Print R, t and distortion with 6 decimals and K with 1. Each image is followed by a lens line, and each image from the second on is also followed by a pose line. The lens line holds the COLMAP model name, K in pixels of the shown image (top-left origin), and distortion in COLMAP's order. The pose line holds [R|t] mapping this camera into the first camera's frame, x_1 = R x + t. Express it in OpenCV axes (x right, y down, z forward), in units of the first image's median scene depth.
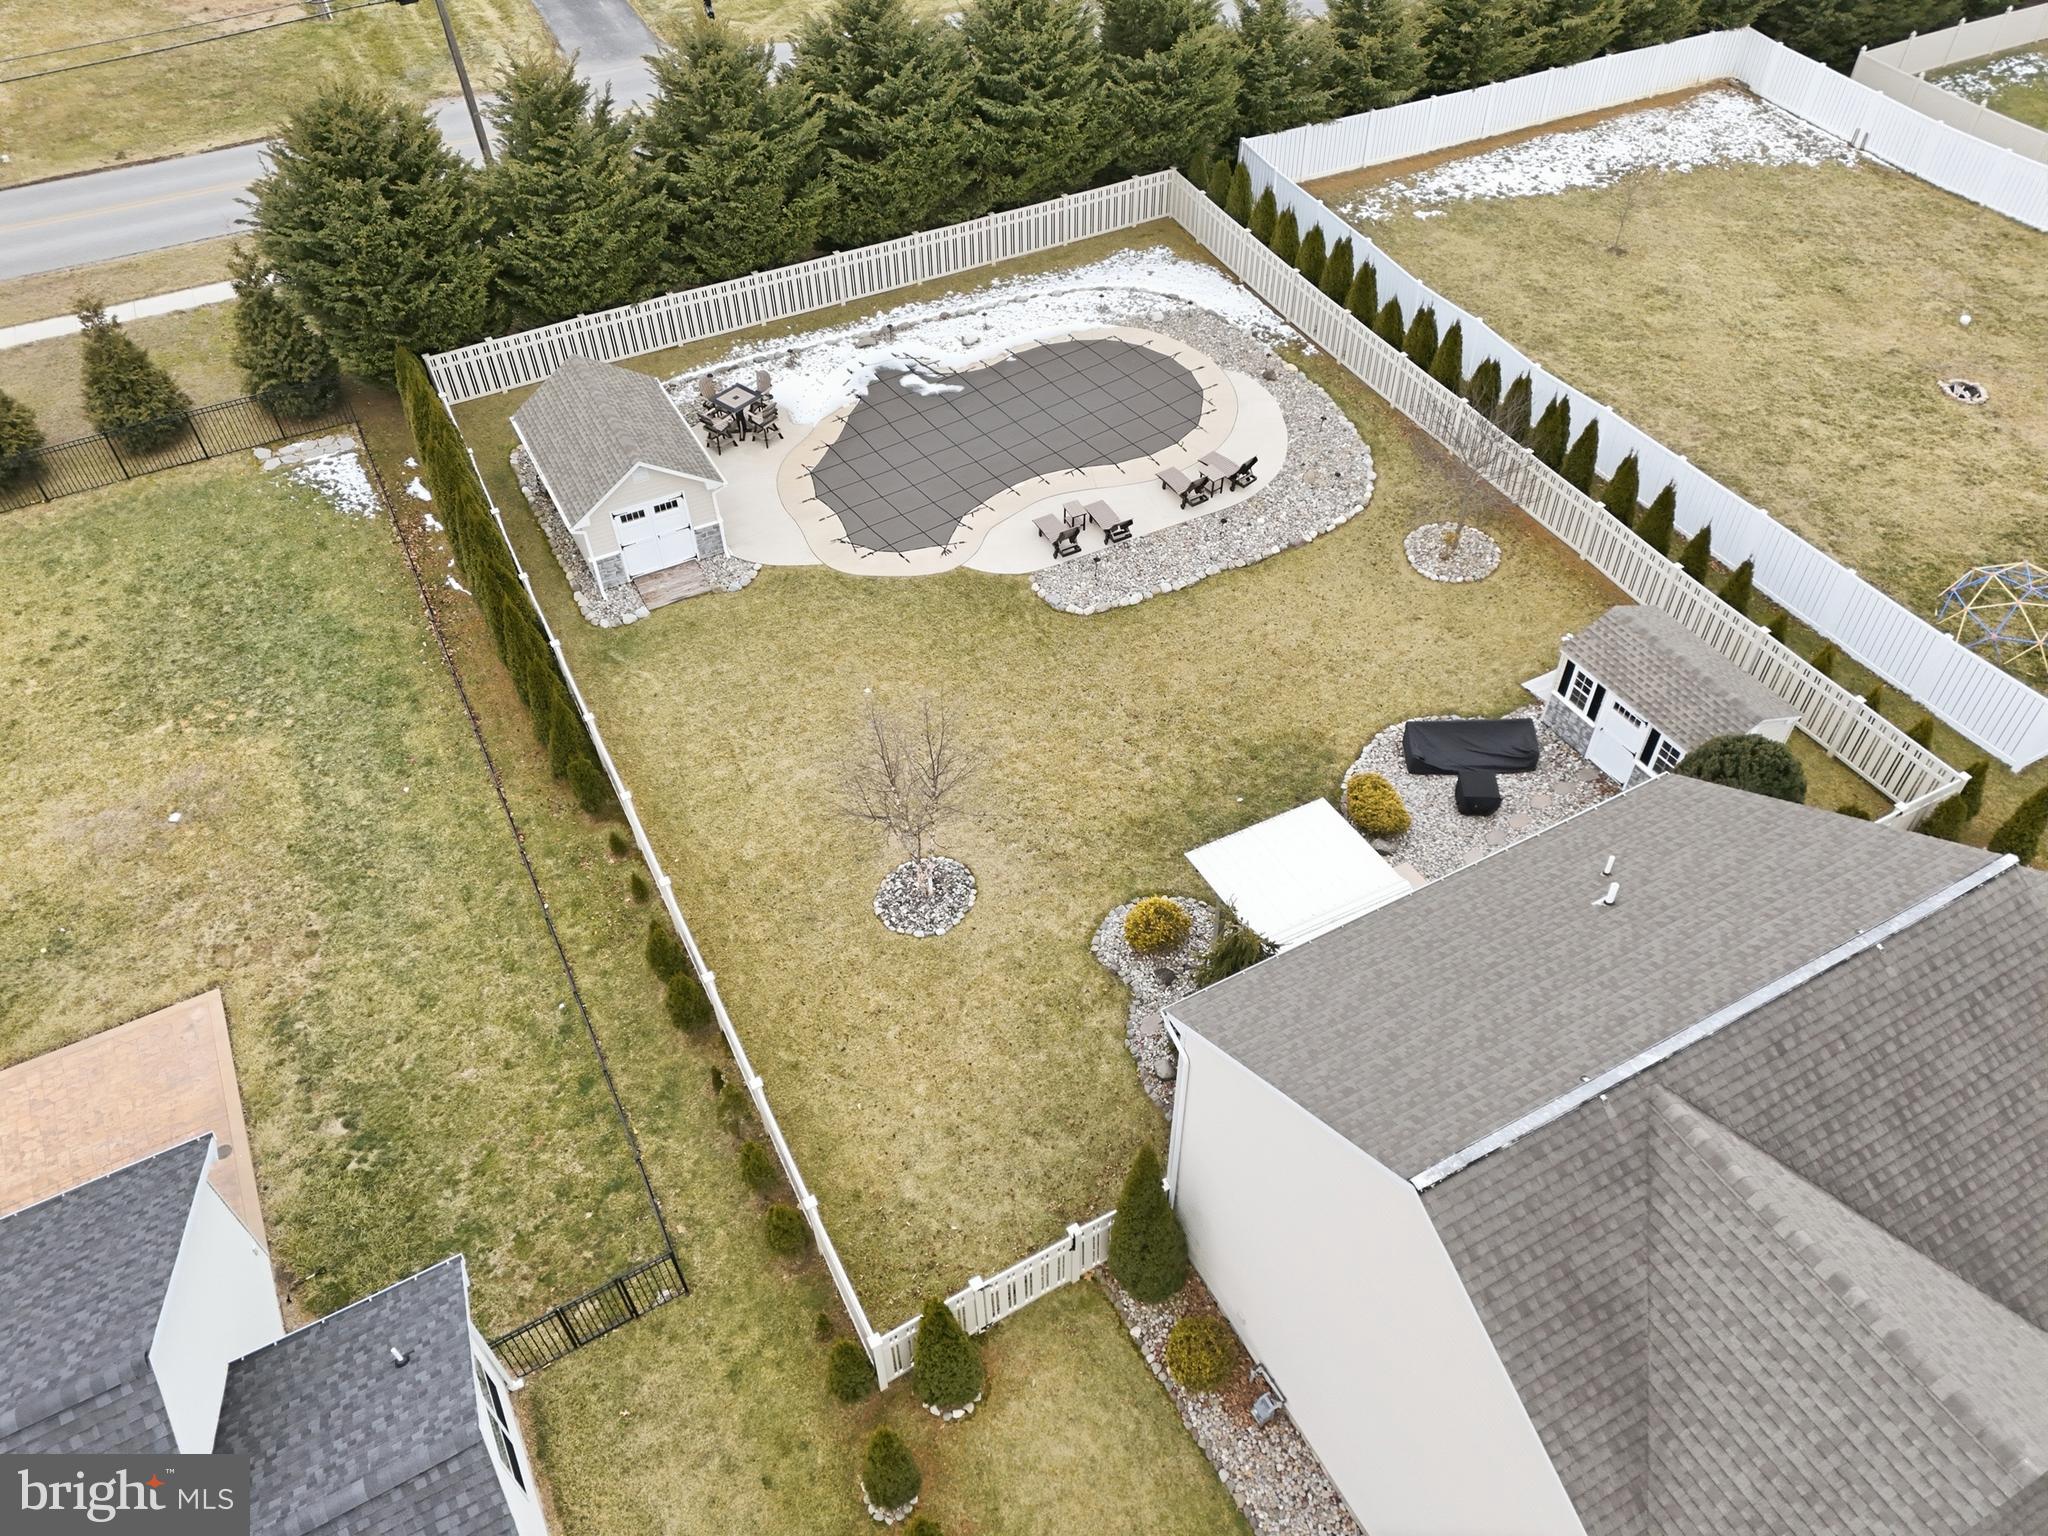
lens RADIAL K [[1491.8, 0, 1027.3], [0, 1491.8, 759.9], [0, 0, 1]] dist [0.098487, -0.086055]
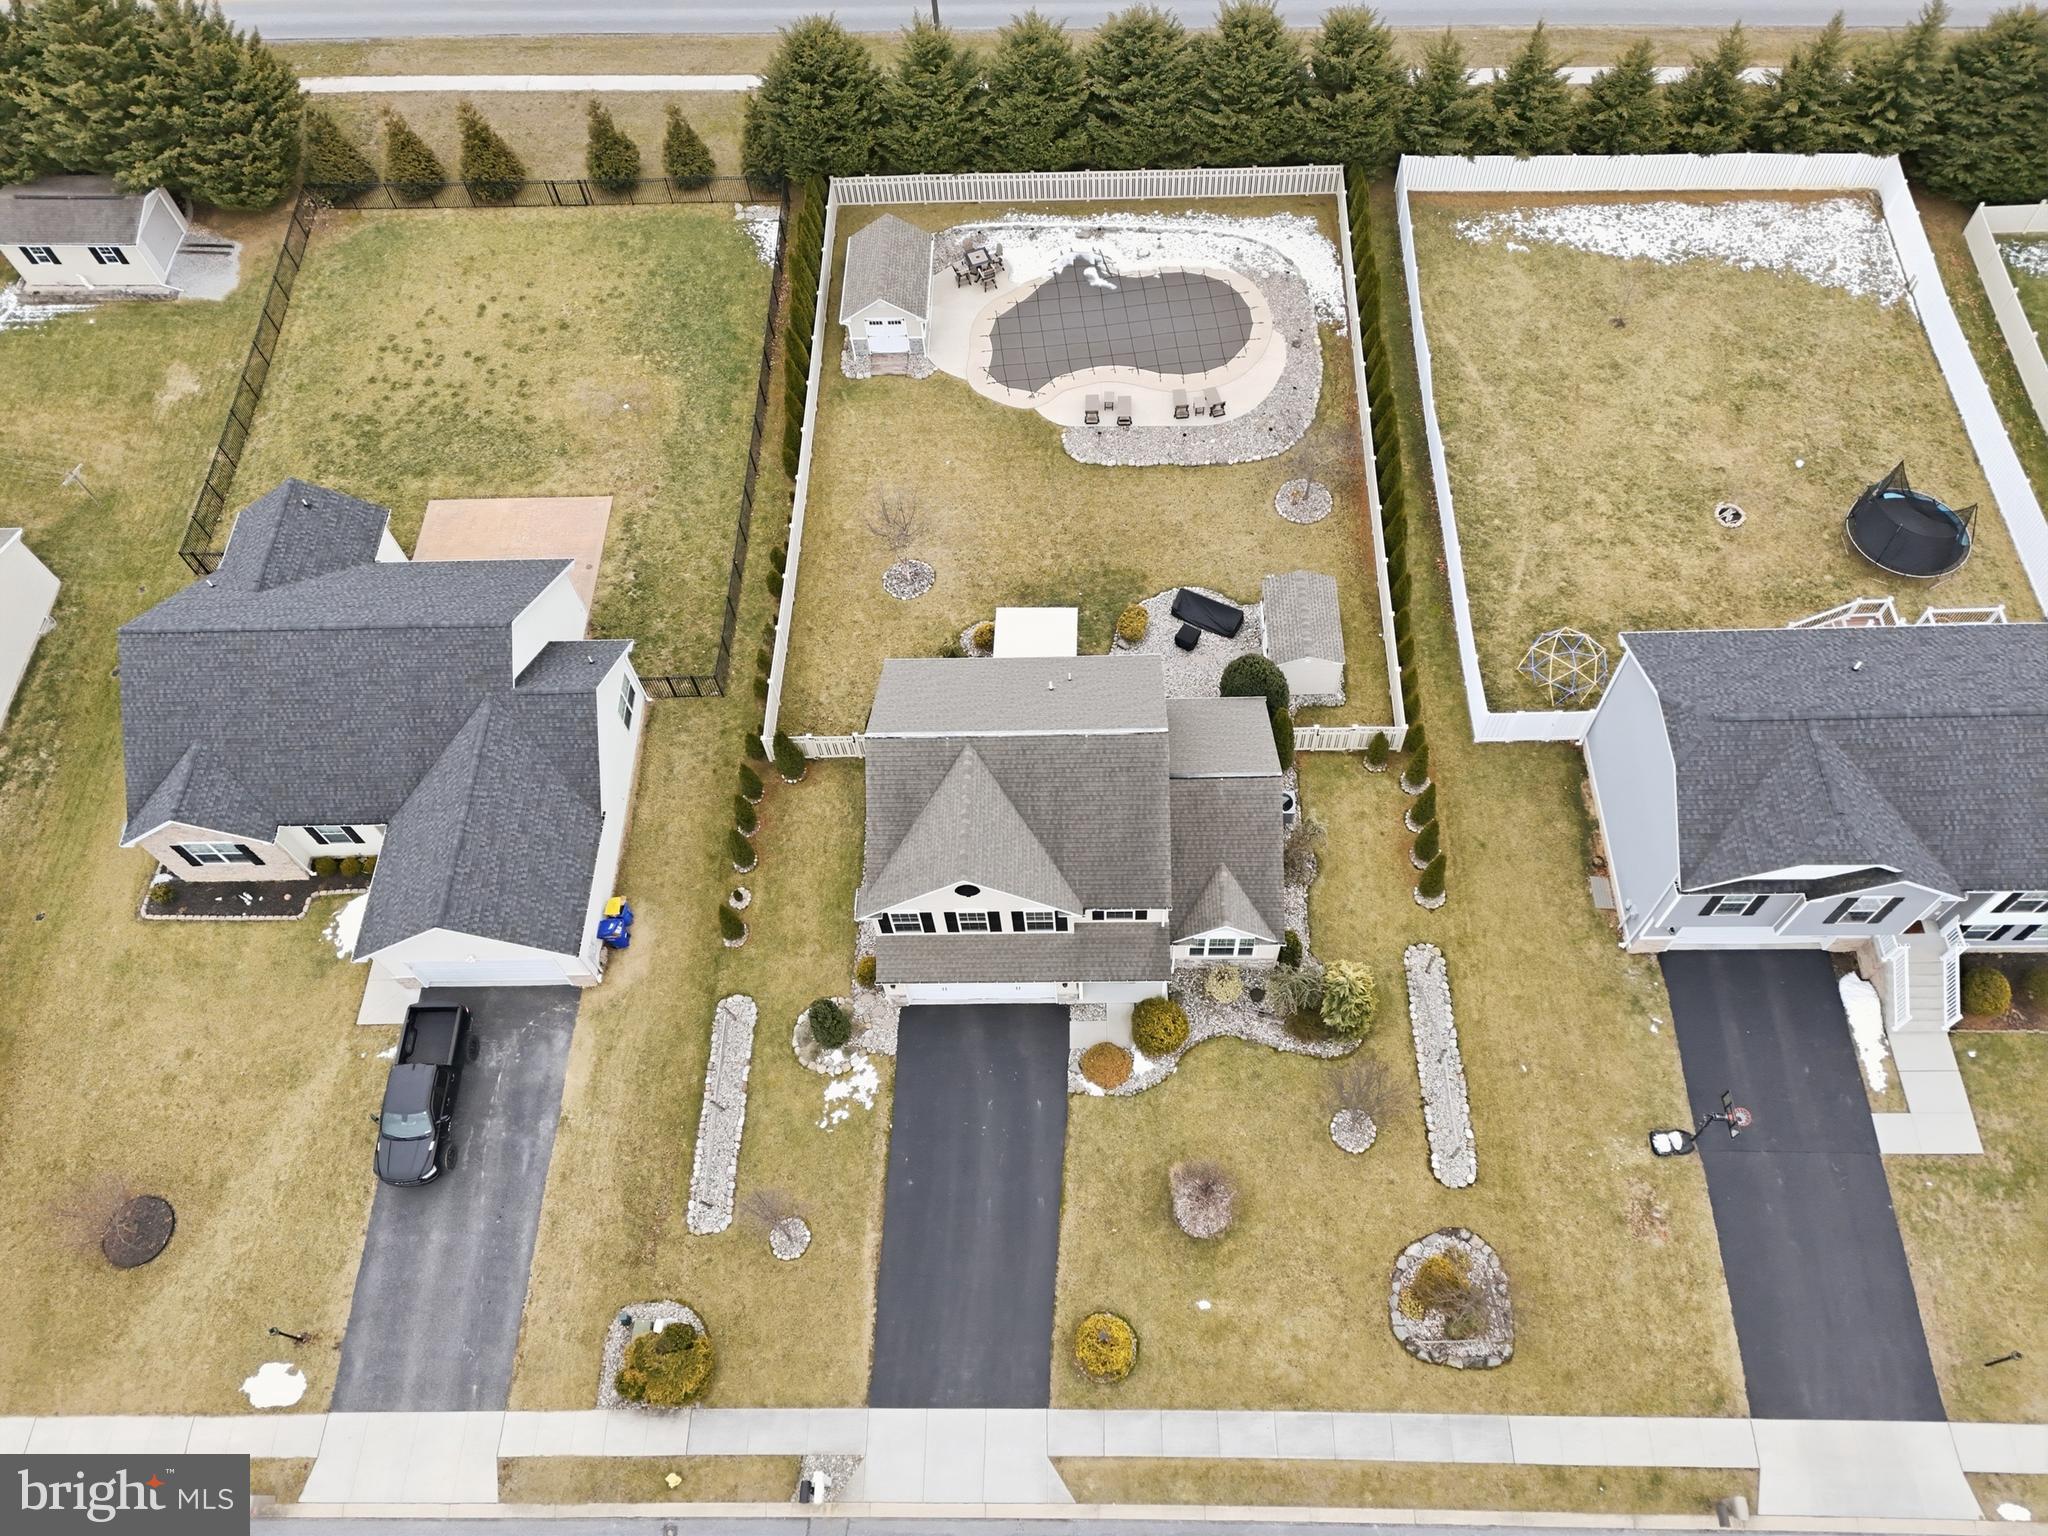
lens RADIAL K [[1490.7, 0, 1033.5], [0, 1490.7, 760.8], [0, 0, 1]] dist [0.091636, -0.087194]
pose [[0.874472, 0.404990, -0.266989, 0.523722], [-0.324562, 0.897551, 0.298432, -0.251060], [0.360498, -0.174316, 0.916327, -0.599458]]
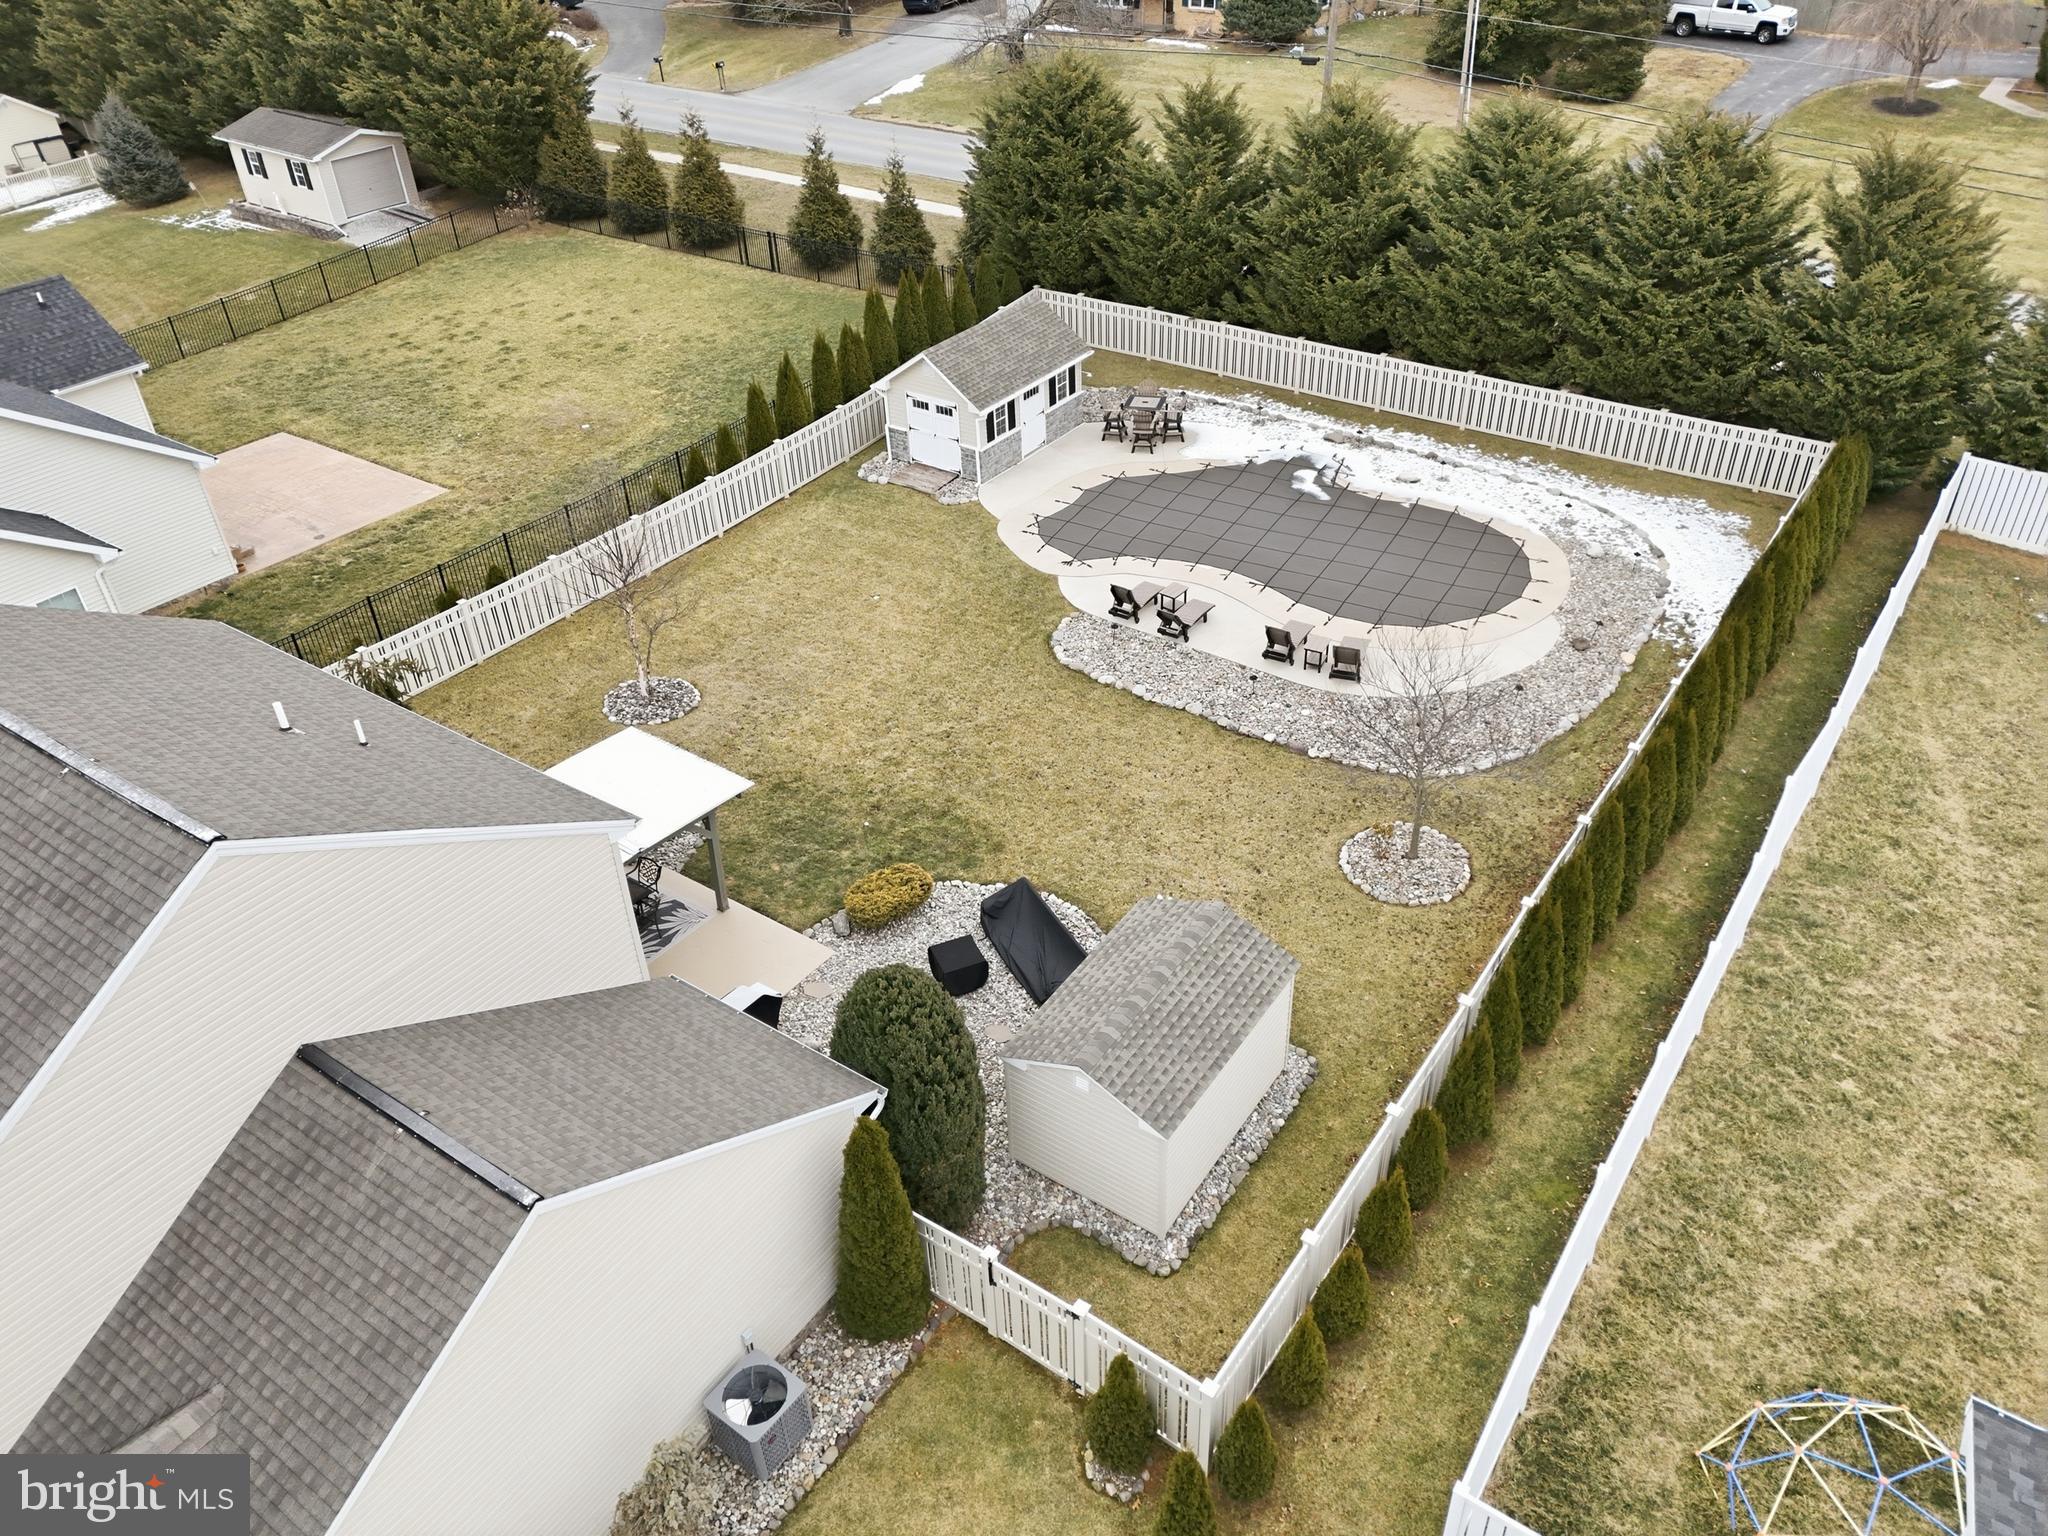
lens RADIAL K [[1490.7, 0, 1033.5], [0, 1490.7, 760.8], [0, 0, 1]] dist [0.091636, -0.087194]
pose [[0.448344, 0.516214, -0.729733, 0.640680], [-0.625632, 0.764303, 0.156284, -0.160527], [0.638413, 0.386476, 0.665631, 0.347362]]
